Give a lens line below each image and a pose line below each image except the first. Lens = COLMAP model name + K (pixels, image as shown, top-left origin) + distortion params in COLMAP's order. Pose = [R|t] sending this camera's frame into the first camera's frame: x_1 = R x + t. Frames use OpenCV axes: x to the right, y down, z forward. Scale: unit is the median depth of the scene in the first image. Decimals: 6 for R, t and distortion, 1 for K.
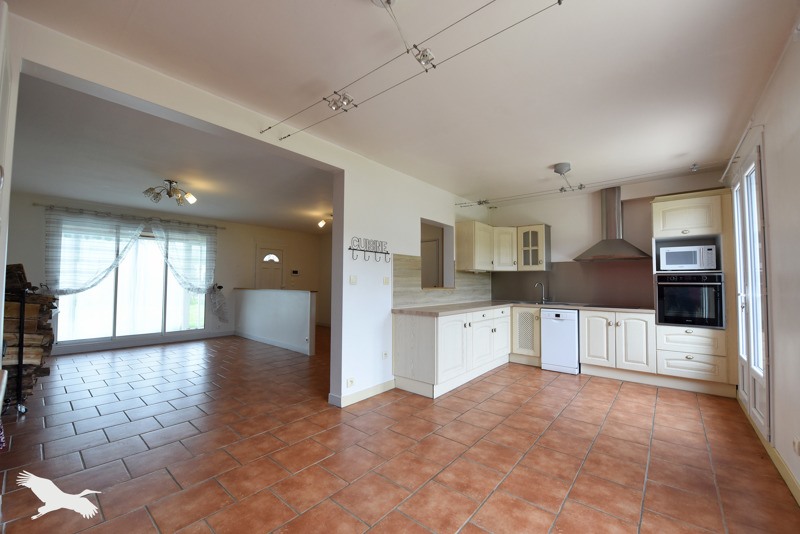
lens RADIAL K [[321.9, 0, 401.5], [0, 321.9, 268.9], [0, 0, 1]] dist [-0.021140, -0.000721]
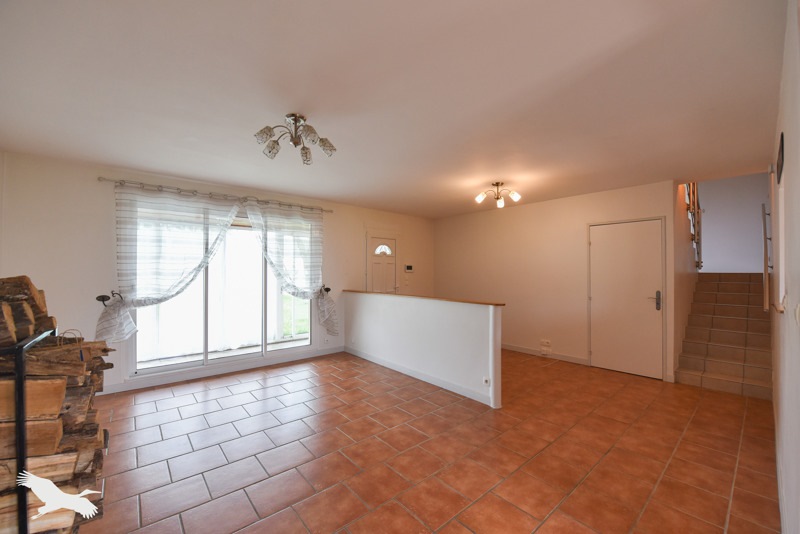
lens RADIAL K [[321.9, 0, 398.7], [0, 321.9, 268.0], [0, 0, 1]] dist [-0.021140, -0.000721]
pose [[0.986114, -0.004519, -0.166005, -0.335662], [0.009694, 0.999491, 0.030379, -0.018408], [0.165784, -0.031566, 0.985657, 0.342168]]
